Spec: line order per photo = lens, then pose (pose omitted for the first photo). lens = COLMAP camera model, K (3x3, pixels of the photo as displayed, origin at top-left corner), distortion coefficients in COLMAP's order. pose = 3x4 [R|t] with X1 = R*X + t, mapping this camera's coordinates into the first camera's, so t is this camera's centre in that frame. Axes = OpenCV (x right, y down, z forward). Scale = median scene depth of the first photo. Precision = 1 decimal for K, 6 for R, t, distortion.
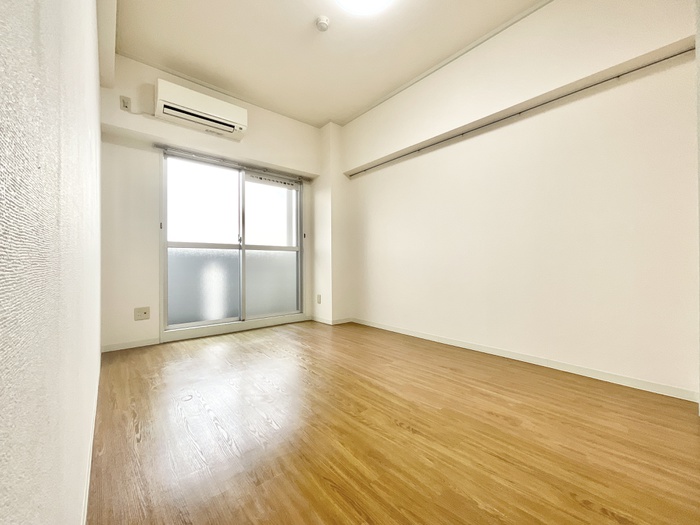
lens RADIAL K [[281.1, 0, 350.4], [0, 281.1, 261.6], [0, 0, 1]] dist [-0.004066, 0.001270]
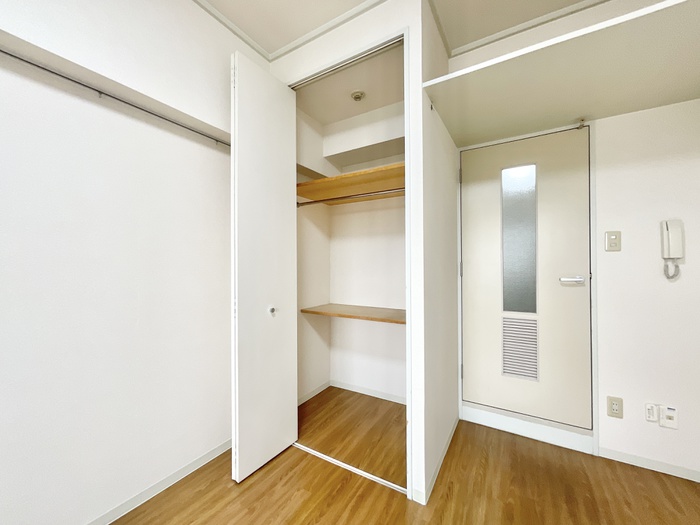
lens RADIAL K [[281.1, 0, 350.4], [0, 281.1, 262.1], [0, 0, 1]] dist [-0.004066, 0.001270]
pose [[-0.316634, 0.008581, 0.948509, -0.084432], [-0.003914, 0.999939, -0.010353, -0.172743], [-0.948540, -0.006990, -0.316581, 0.653679]]
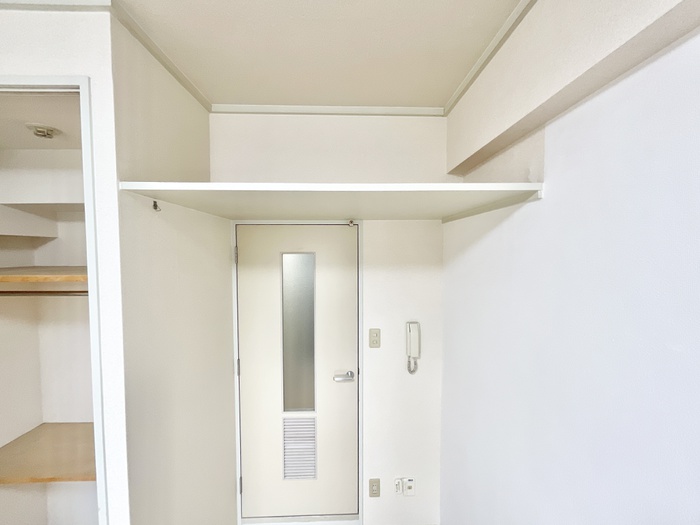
lens RADIAL K [[281.1, 0, 348.8], [0, 281.1, 264.2], [0, 0, 1]] dist [-0.004066, 0.001270]
pose [[-0.781064, -0.020317, 0.624121, -0.034001], [-0.001698, 0.999536, 0.030413, -0.460347], [-0.624449, 0.022694, -0.780736, 0.425334]]
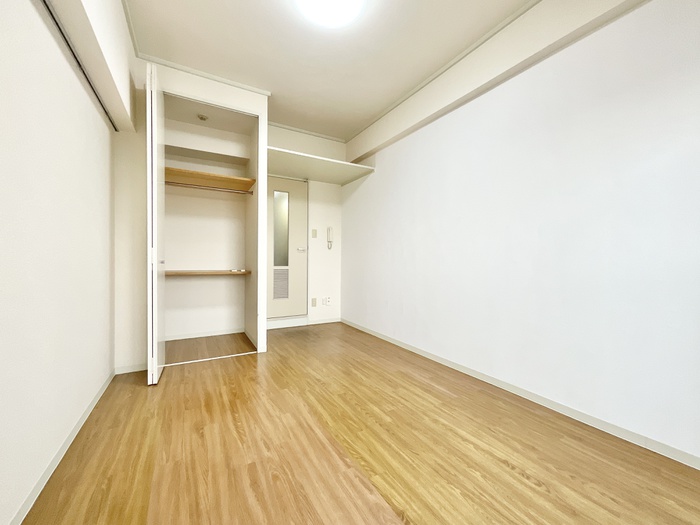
lens RADIAL K [[281.1, 0, 346.8], [0, 281.1, 263.9], [0, 0, 1]] dist [-0.004066, 0.001270]
pose [[-0.981010, -0.008768, 0.193760, -0.144985], [-0.008173, 0.999959, 0.003871, -0.058503], [-0.193786, 0.002214, -0.981041, 1.436229]]
